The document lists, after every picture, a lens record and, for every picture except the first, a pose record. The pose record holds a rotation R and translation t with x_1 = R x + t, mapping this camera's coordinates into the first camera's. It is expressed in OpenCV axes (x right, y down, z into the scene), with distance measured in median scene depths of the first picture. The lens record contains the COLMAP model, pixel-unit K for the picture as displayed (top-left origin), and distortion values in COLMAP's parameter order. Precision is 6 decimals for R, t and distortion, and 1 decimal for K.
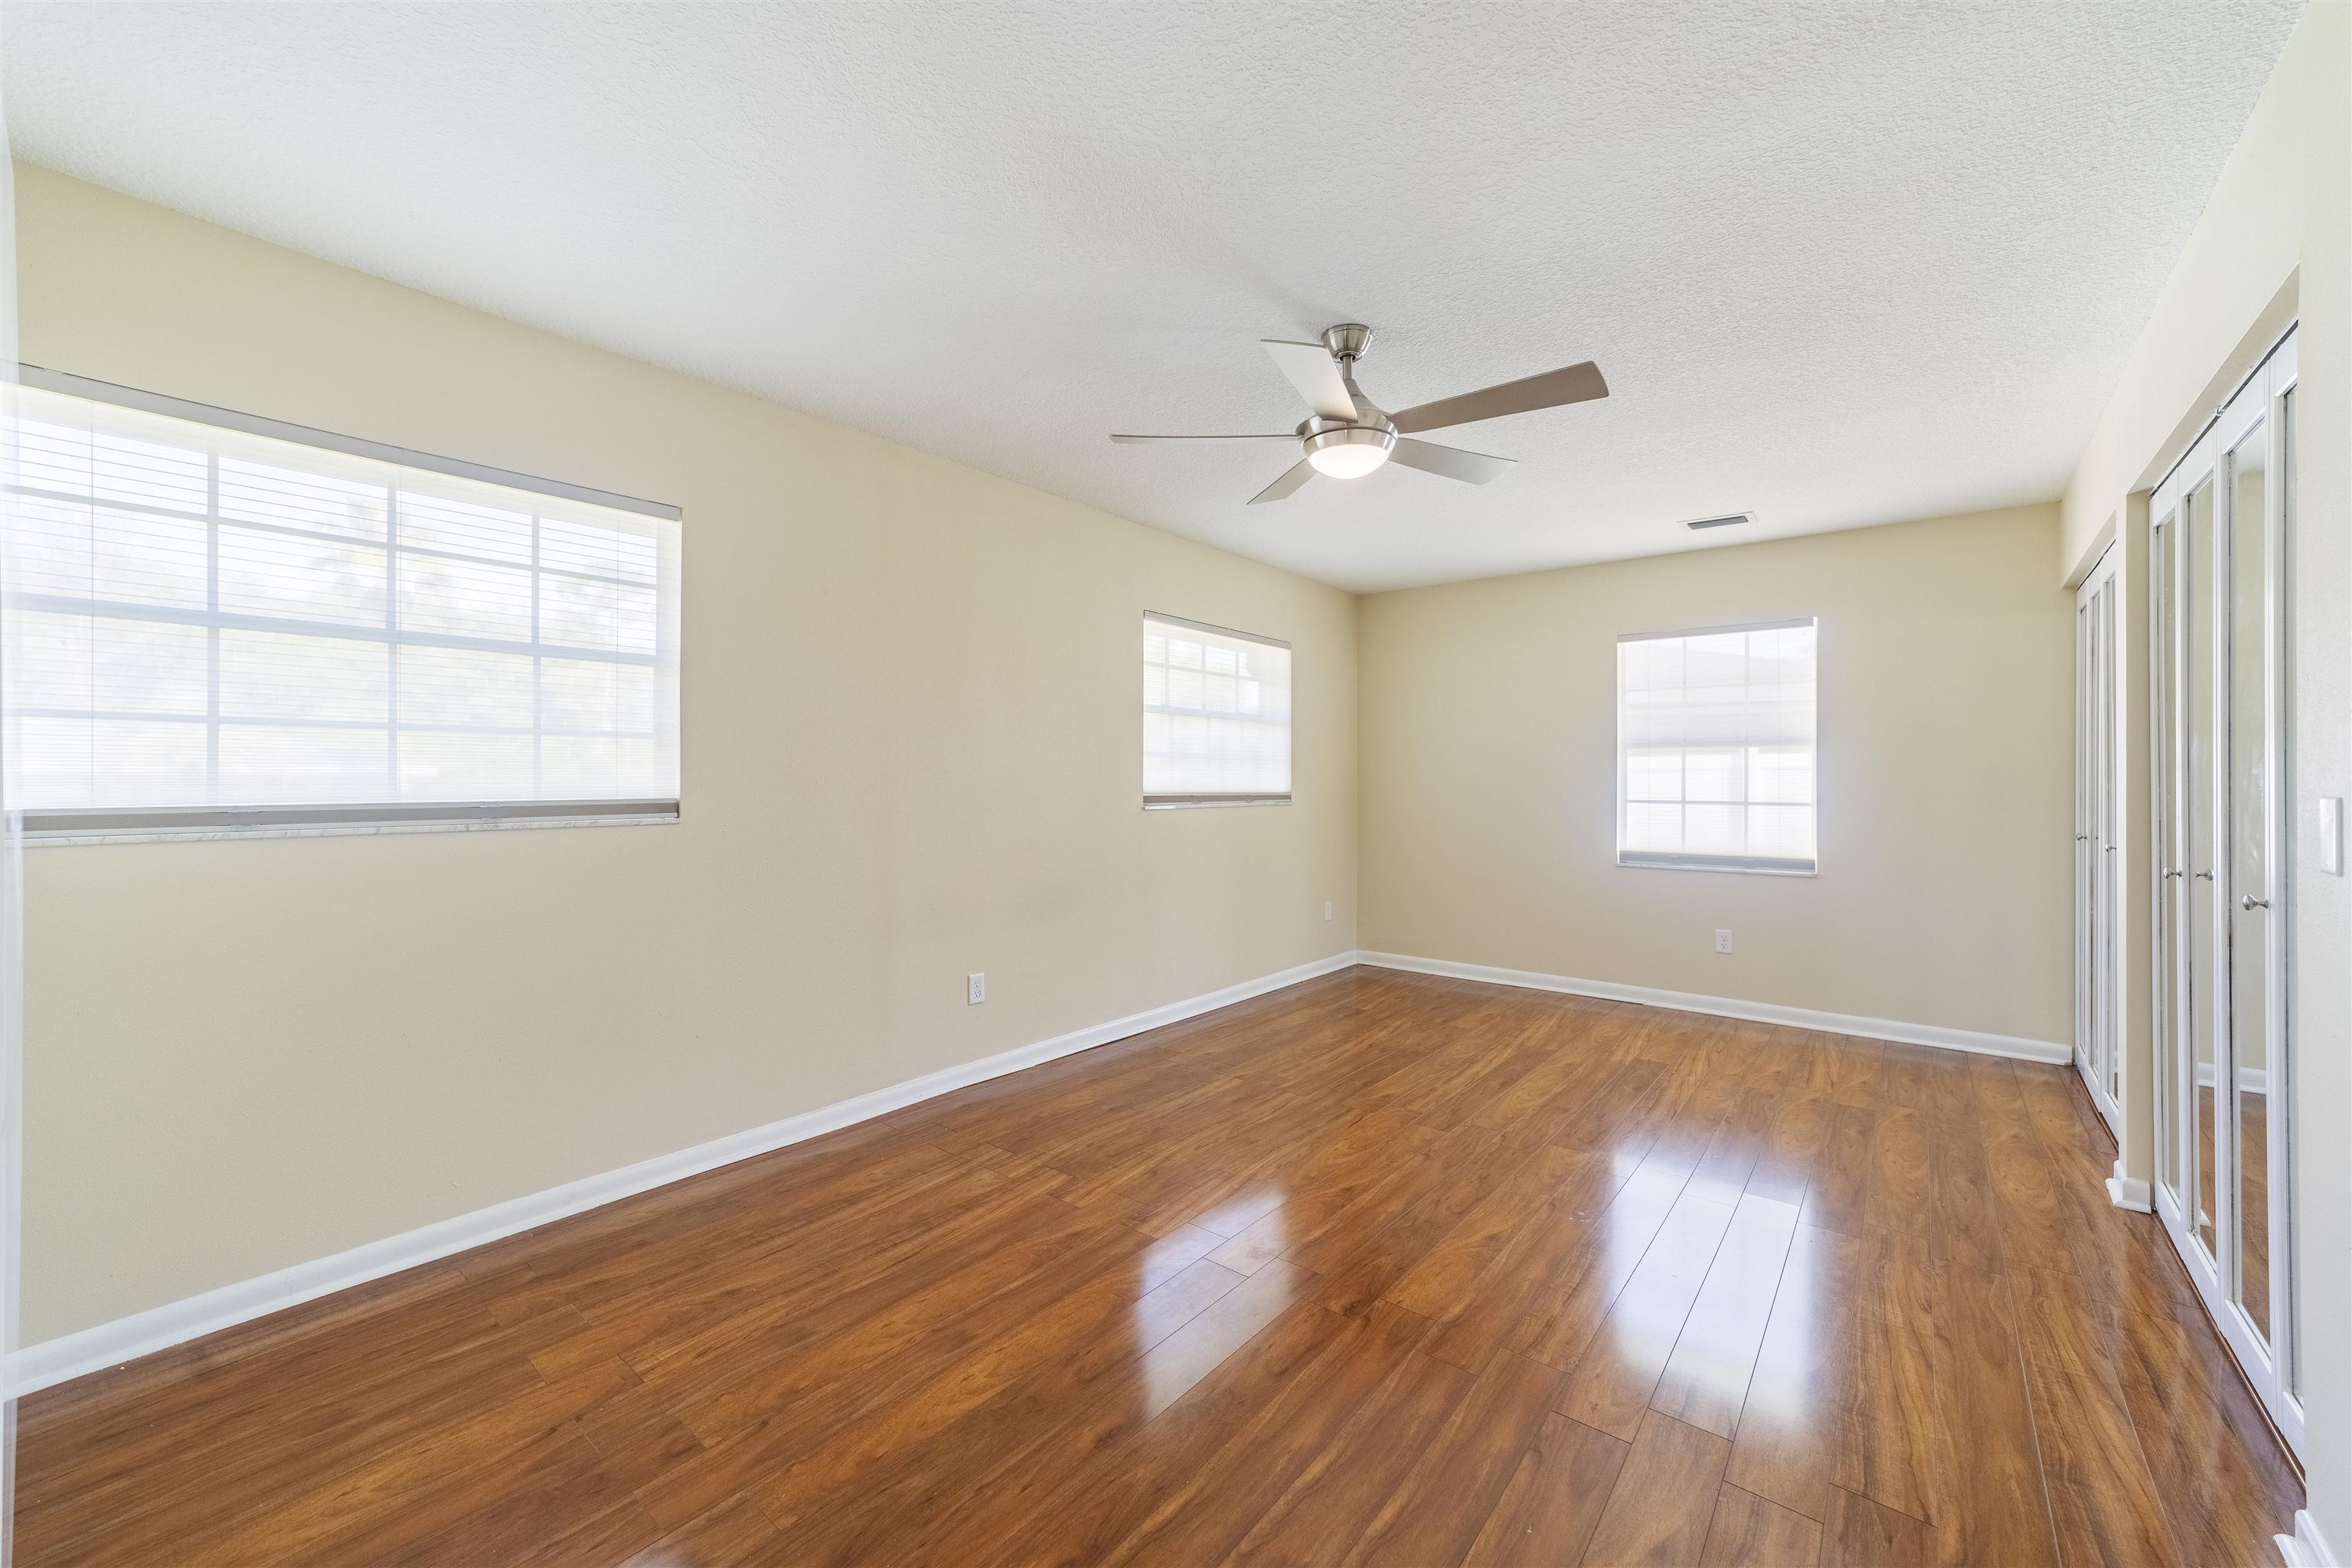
lens RADIAL K [[914.3, 0, 1178.0], [0, 914.3, 786.5], [0, 0, 1]] dist [0.000648, 0.000689]
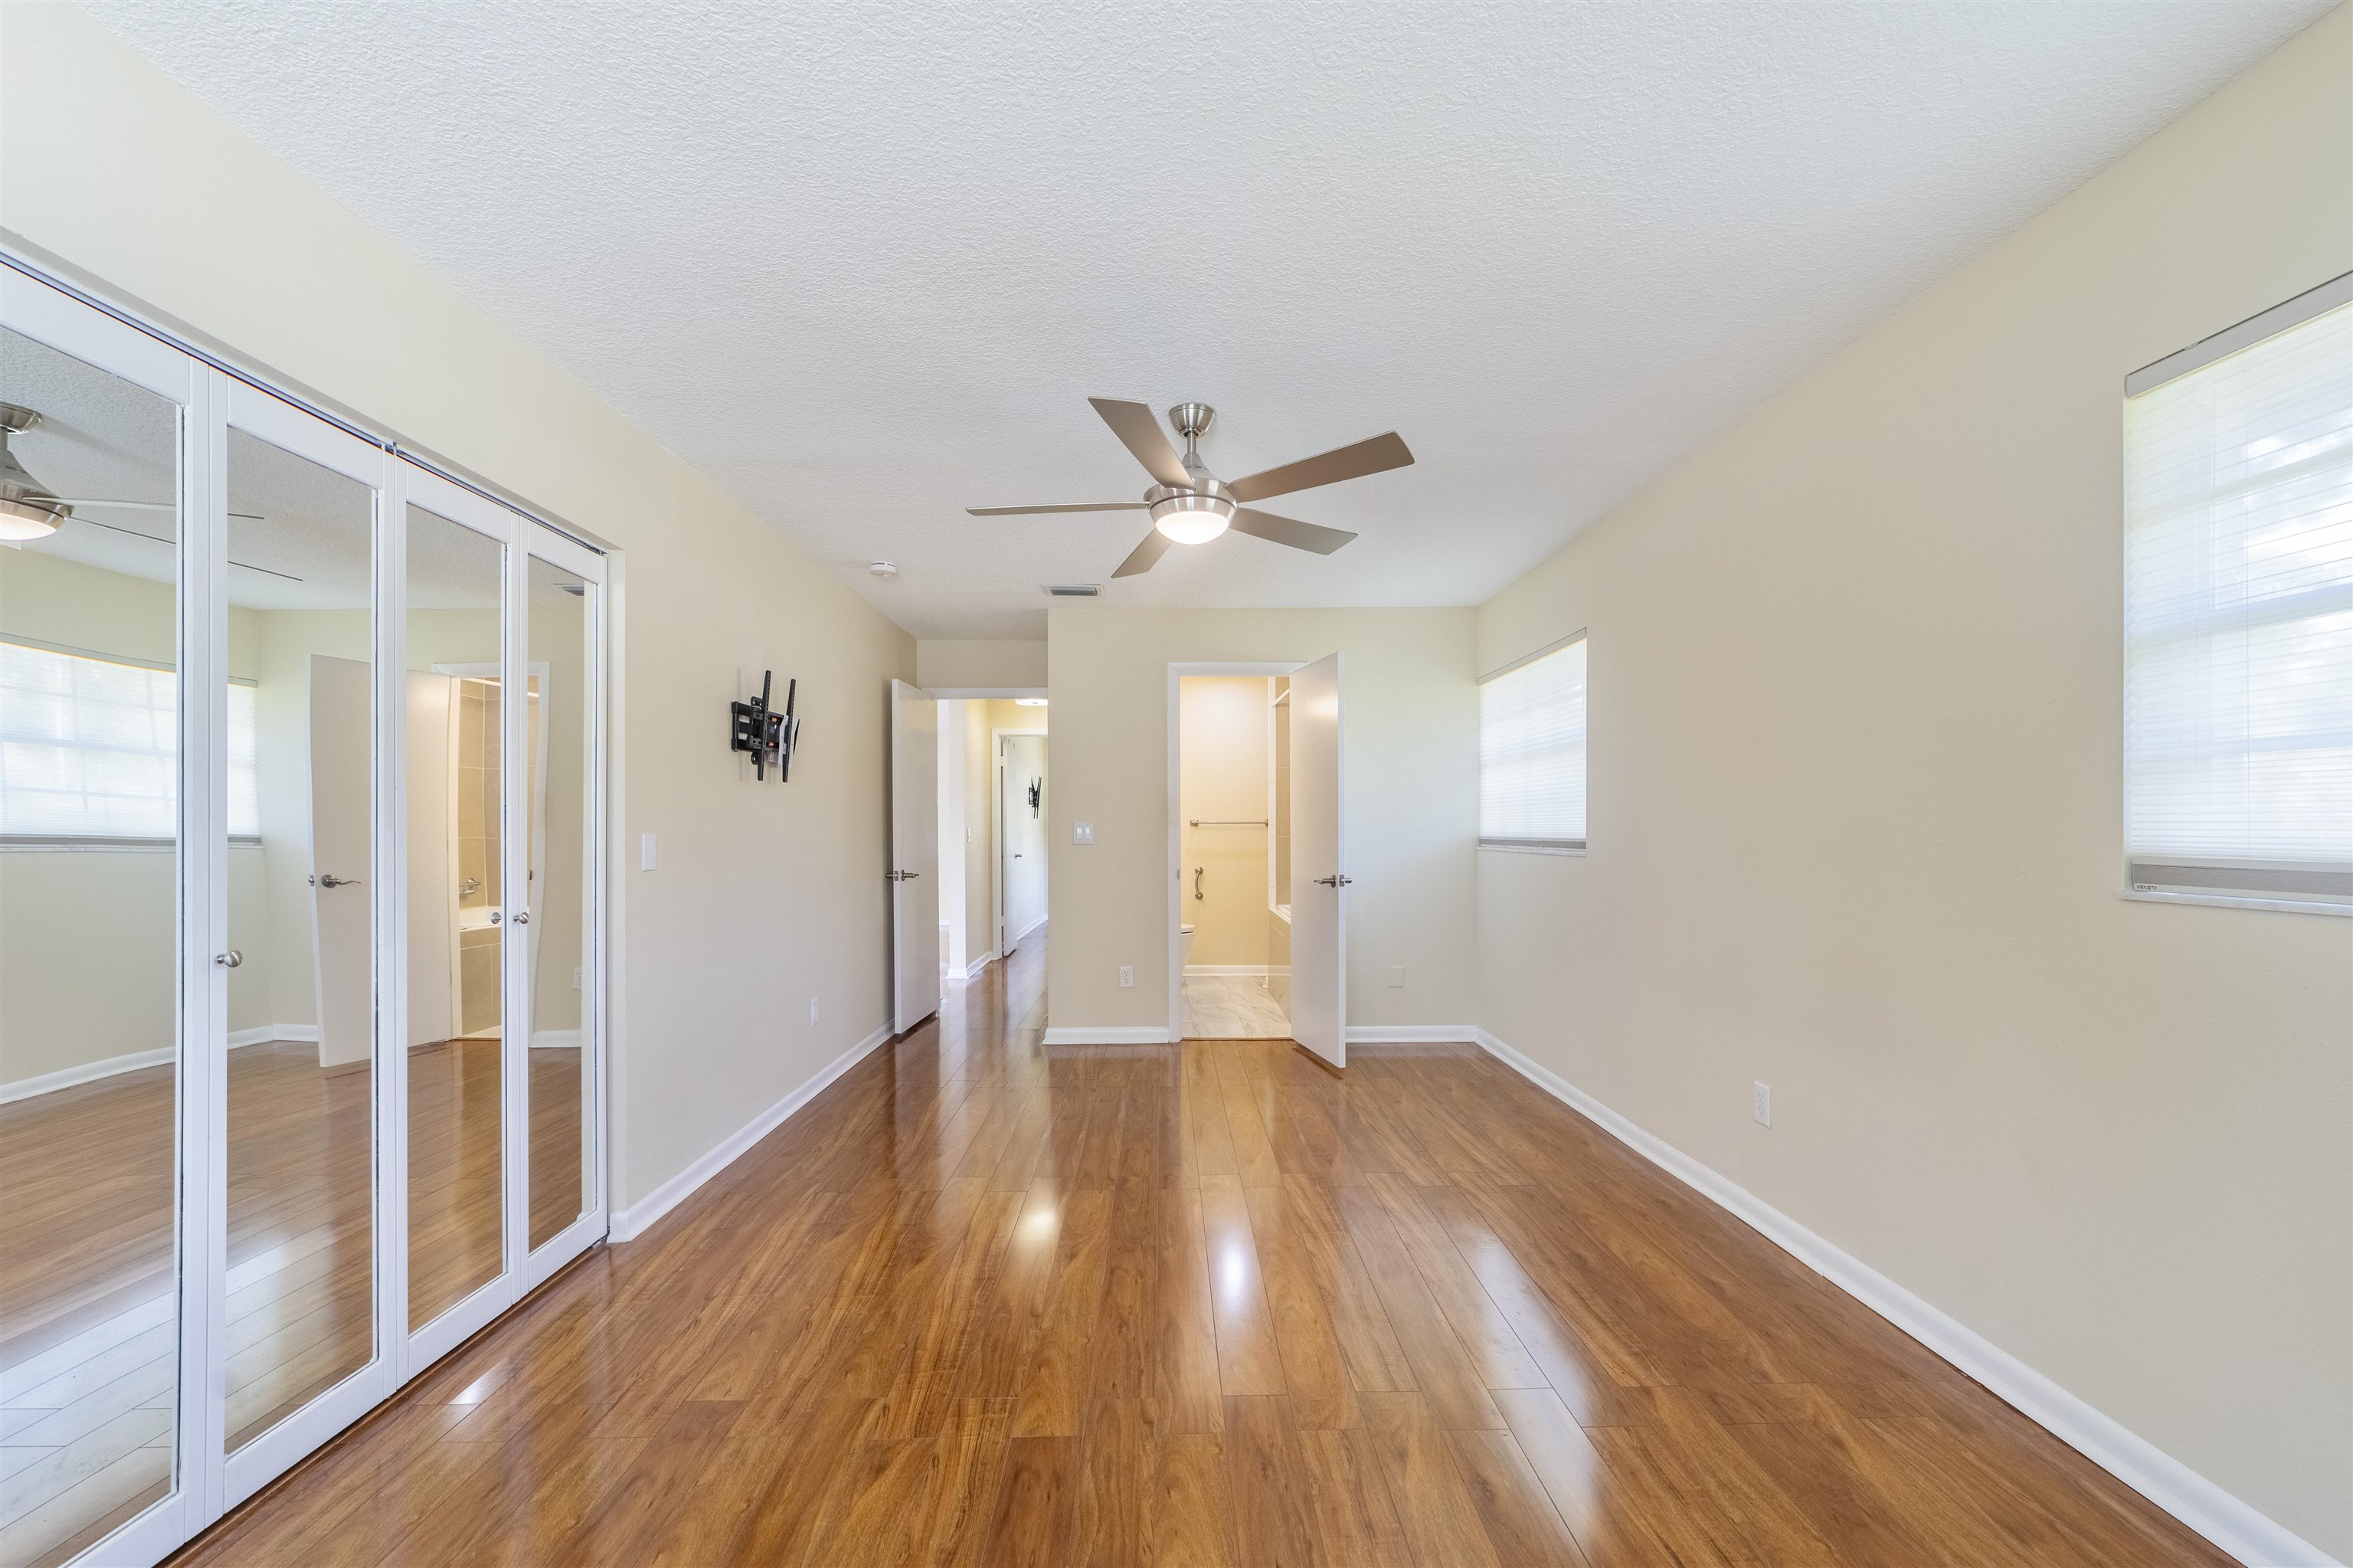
lens RADIAL K [[914.7, 0, 1189.8], [0, 914.7, 825.6], [0, 0, 1]] dist [0.000648, 0.000689]
pose [[-0.754347, 0.001274, -0.656474, 0.863299], [-0.000118, 0.999998, 0.002075, -0.010882], [0.656476, 0.001643, -0.754345, 1.740460]]
